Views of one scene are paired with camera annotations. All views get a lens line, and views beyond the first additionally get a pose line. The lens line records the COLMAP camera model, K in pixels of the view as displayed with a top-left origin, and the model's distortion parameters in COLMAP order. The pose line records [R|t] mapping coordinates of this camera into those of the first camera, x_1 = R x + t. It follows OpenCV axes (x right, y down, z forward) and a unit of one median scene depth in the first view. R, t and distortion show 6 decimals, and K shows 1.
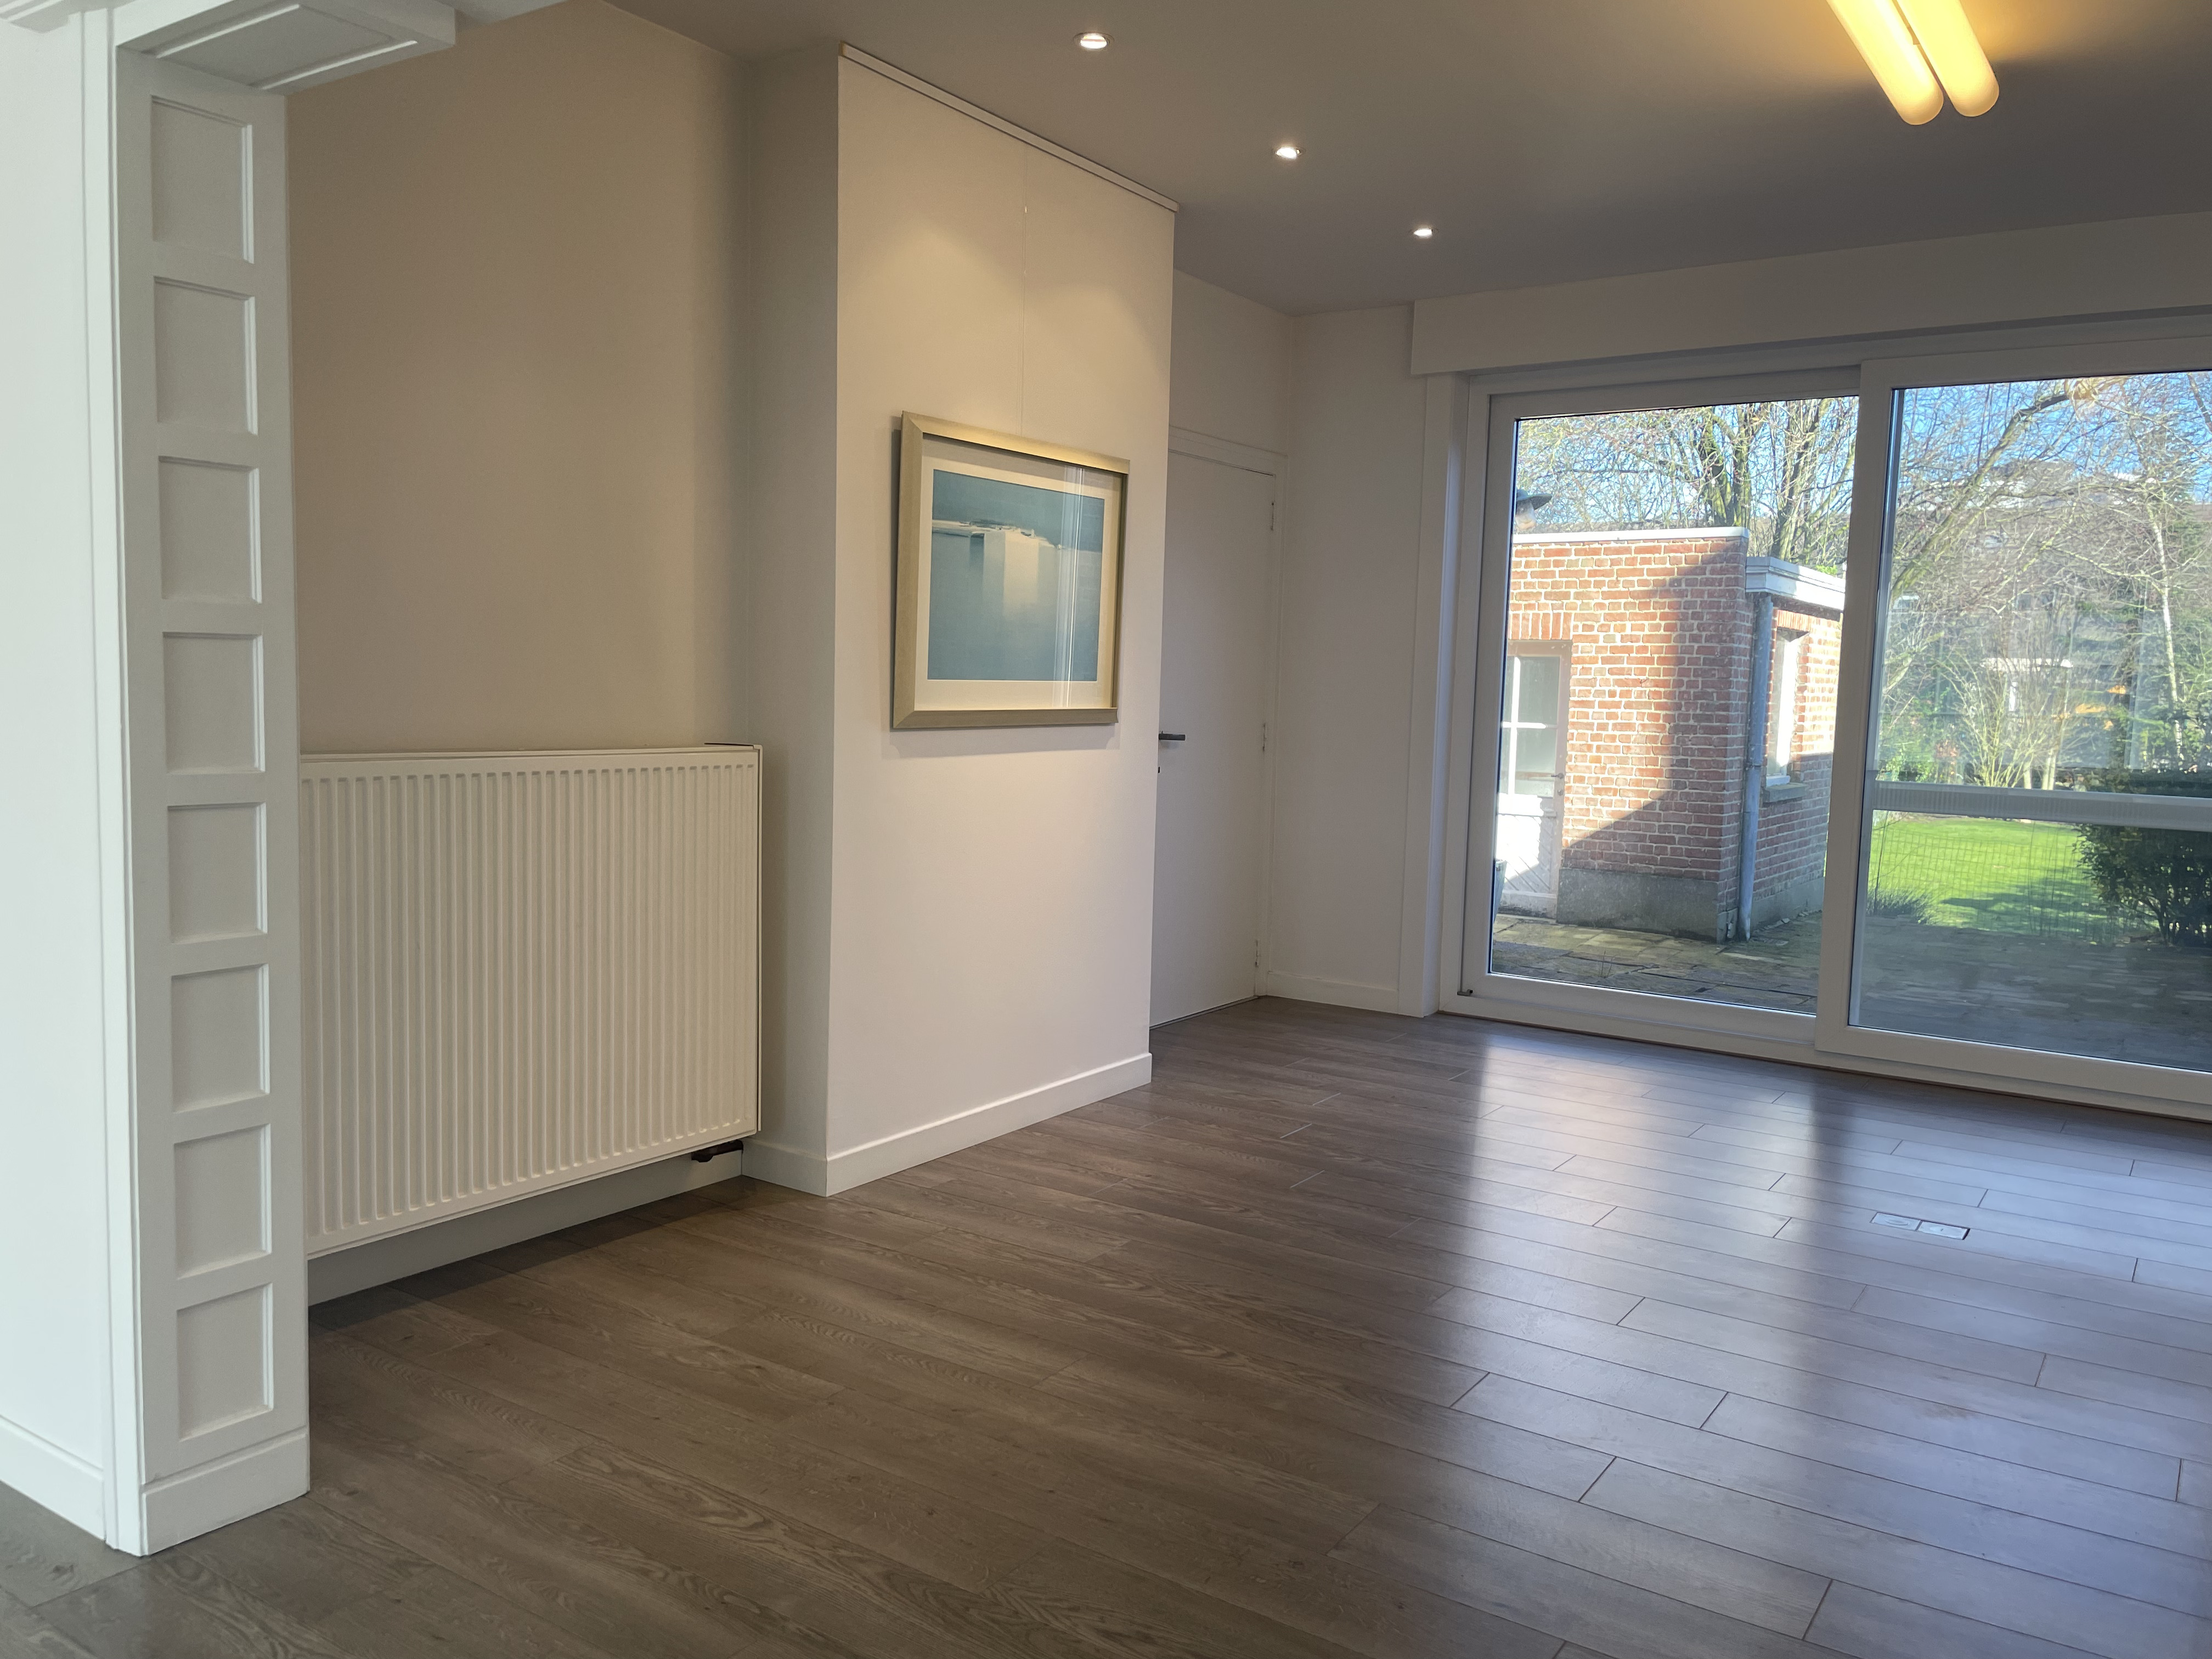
lens RADIAL K [[1675.4, 0, 1092.8], [0, 1675.4, 821.1], [0, 0, 1]] dist [0.088602, -0.110010]
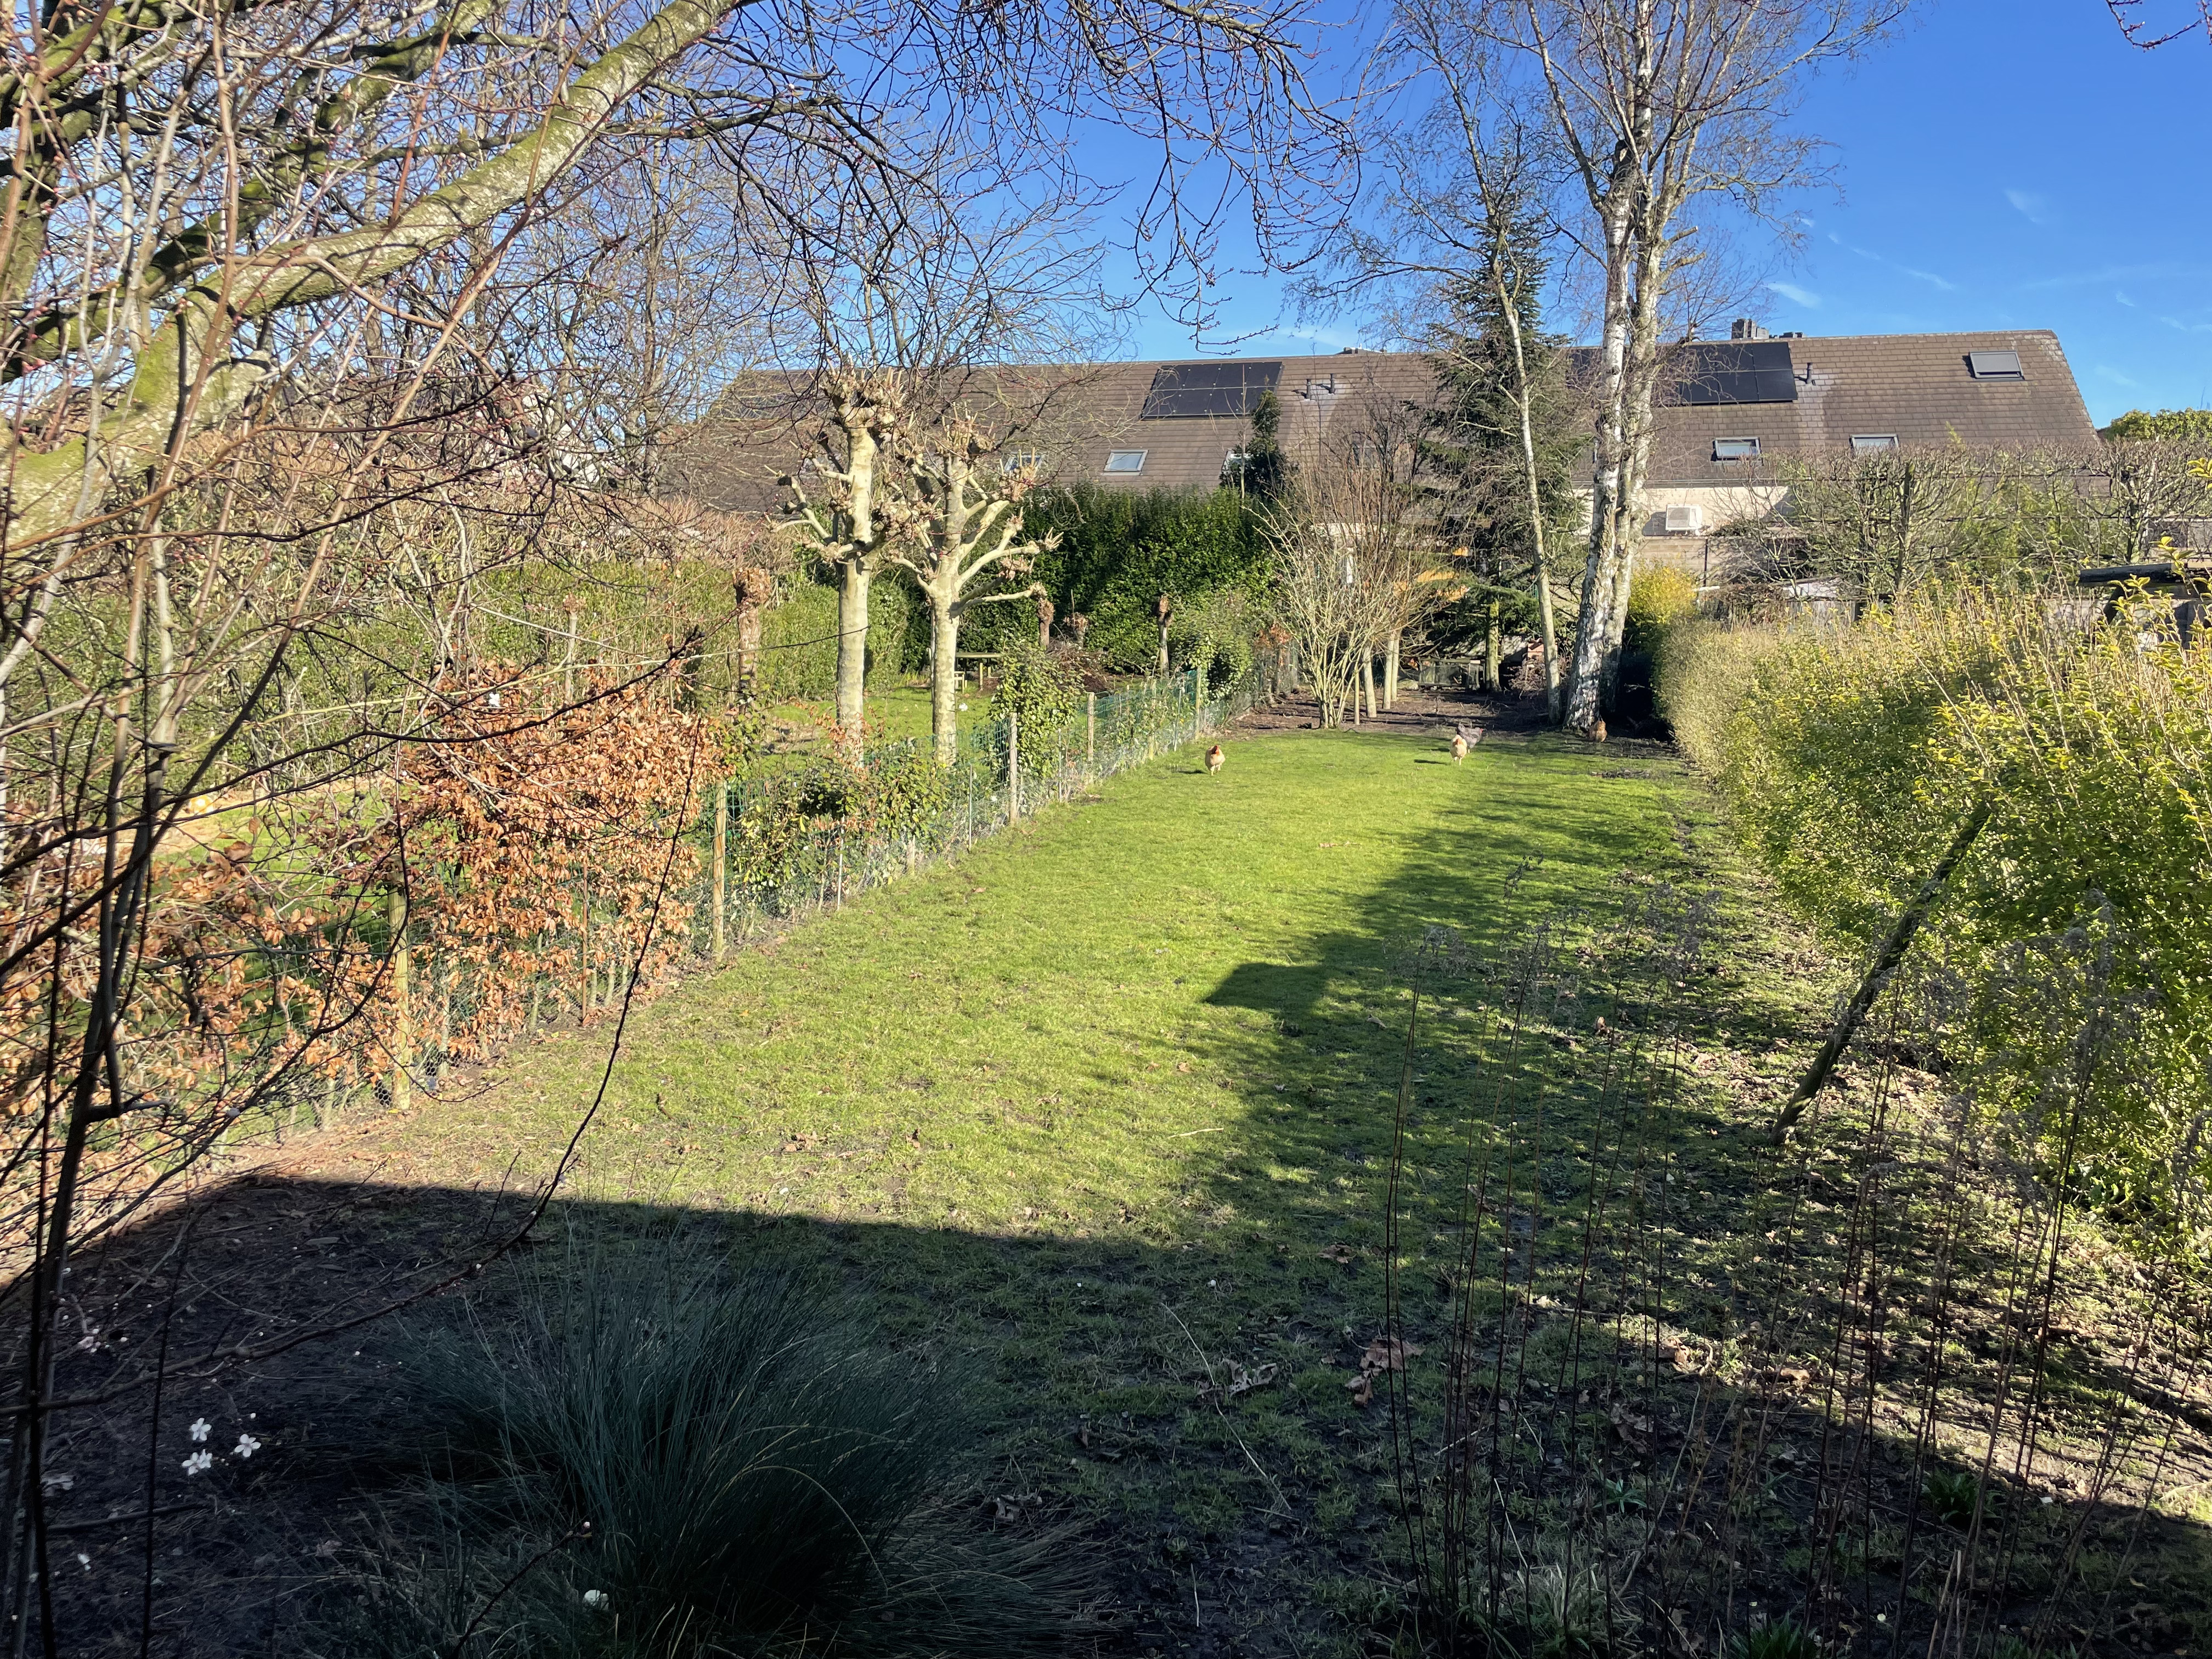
lens RADIAL K [[1675.4, 0, 1085.7], [0, 1675.4, 805.1], [0, 0, 1]] dist [0.088602, -0.110010]
pose [[0.943594, -0.066878, 0.324280, 0.618427], [0.051213, 0.997082, 0.056613, -0.045007], [-0.327120, -0.036812, 0.944266, 1.121901]]
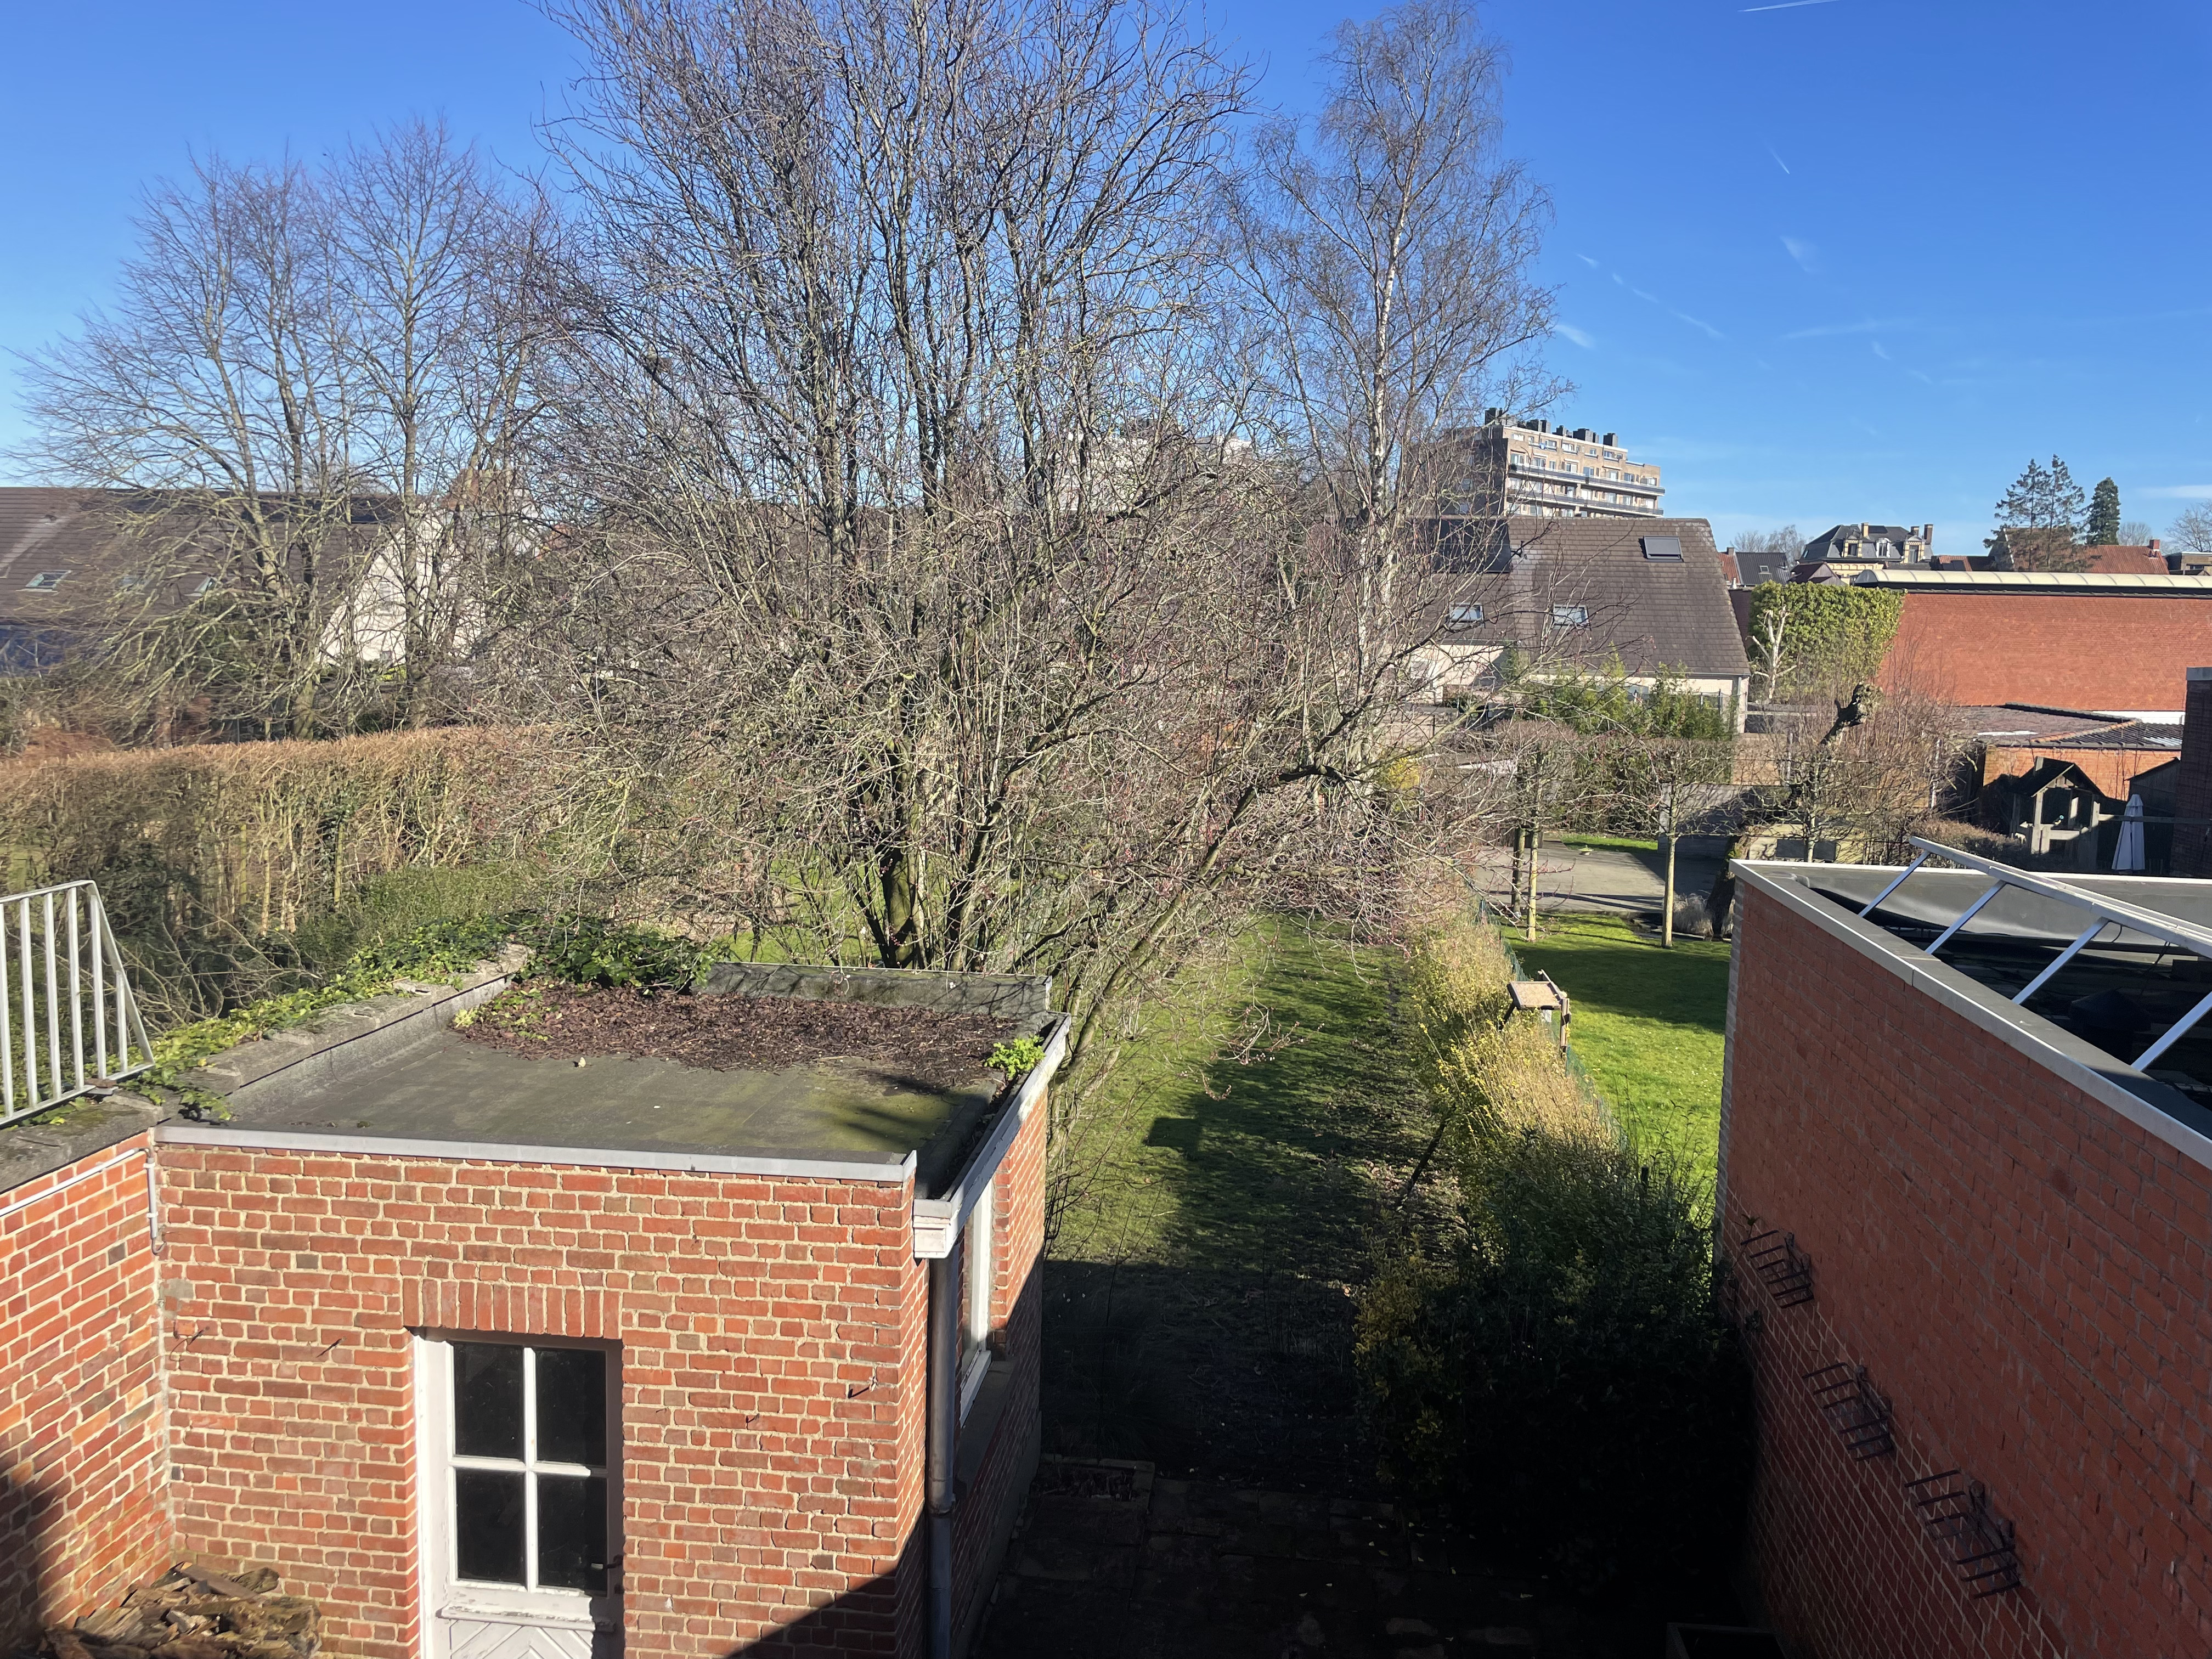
lens RADIAL K [[1675.4, 0, 1113.9], [0, 1675.4, 812.1], [0, 0, 1]] dist [0.088602, -0.110010]
pose [[0.888127, -0.058490, 0.455861, 0.187105], [0.039144, 0.997891, 0.051775, -0.301781], [-0.457928, -0.028138, 0.888544, 0.450253]]
